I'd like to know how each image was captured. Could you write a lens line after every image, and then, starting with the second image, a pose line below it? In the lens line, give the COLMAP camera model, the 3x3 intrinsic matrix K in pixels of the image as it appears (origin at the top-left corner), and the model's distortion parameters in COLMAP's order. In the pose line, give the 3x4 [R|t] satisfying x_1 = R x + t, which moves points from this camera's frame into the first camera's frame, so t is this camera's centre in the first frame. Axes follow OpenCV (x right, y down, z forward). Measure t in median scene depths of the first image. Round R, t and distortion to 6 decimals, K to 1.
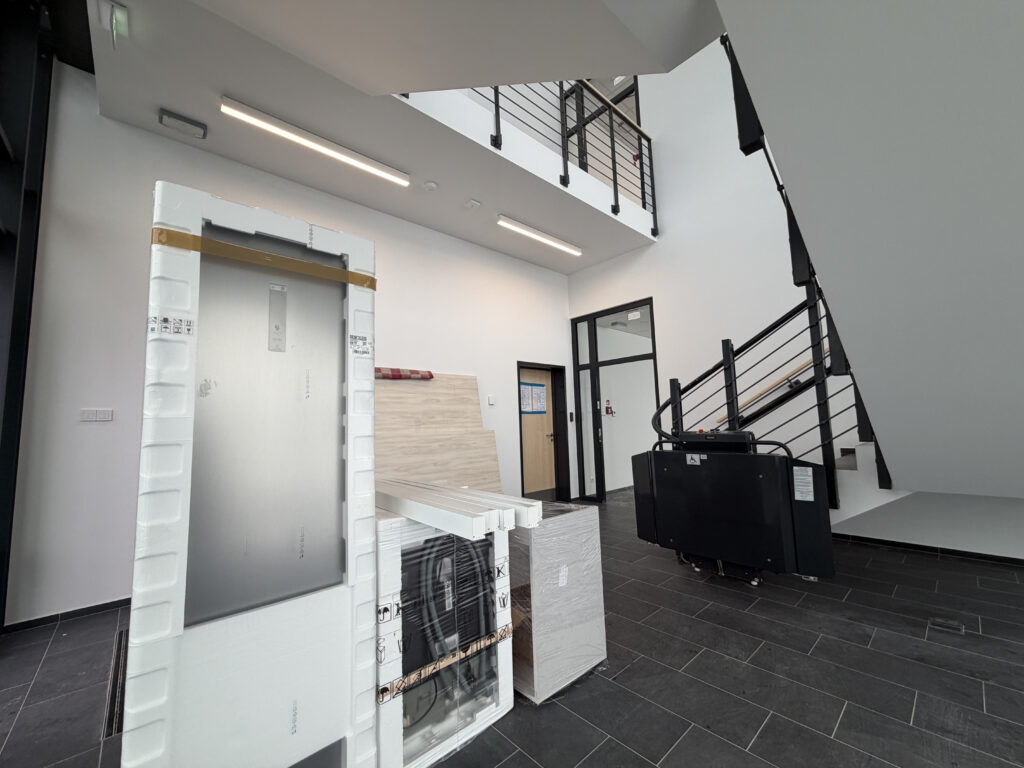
lens RADIAL K [[407.3, 0, 512.5], [0, 407.3, 382.7], [0, 0, 1]] dist [0.001784, -0.000649]
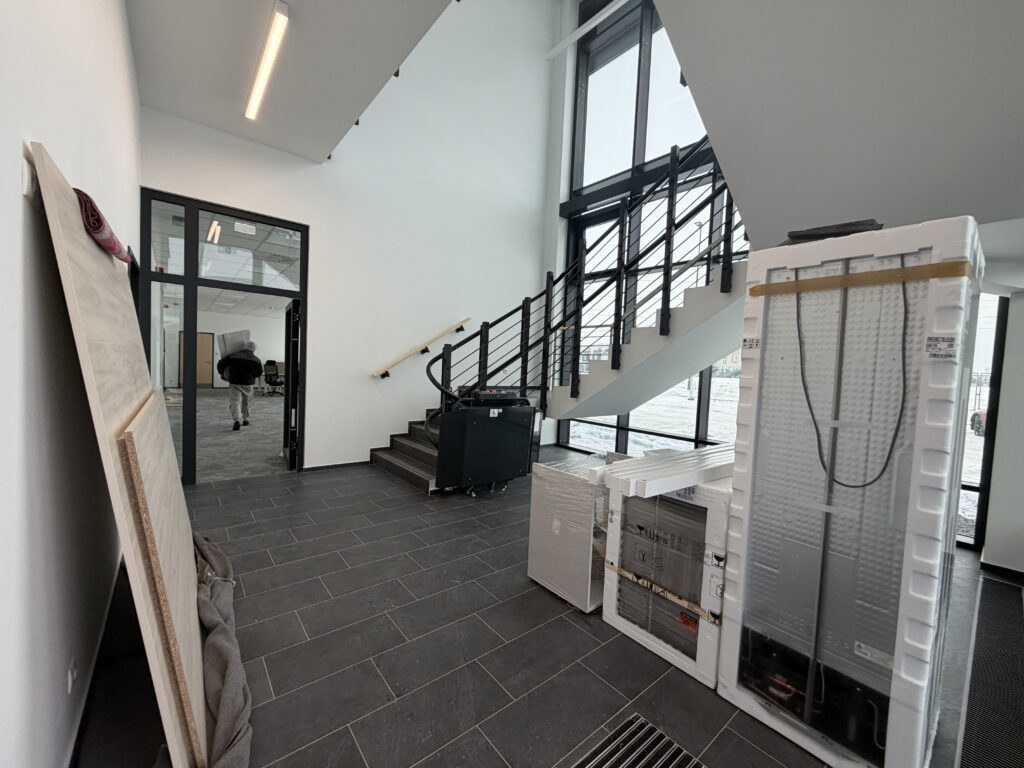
lens RADIAL K [[407.3, 0, 512.4], [0, 407.3, 387.4], [0, 0, 1]] dist [0.001784, -0.000649]
pose [[0.039267, -0.015366, 0.999111, -0.742154], [-0.147589, 0.988826, 0.021008, 0.059078], [-0.988269, -0.148282, 0.036561, 0.769031]]
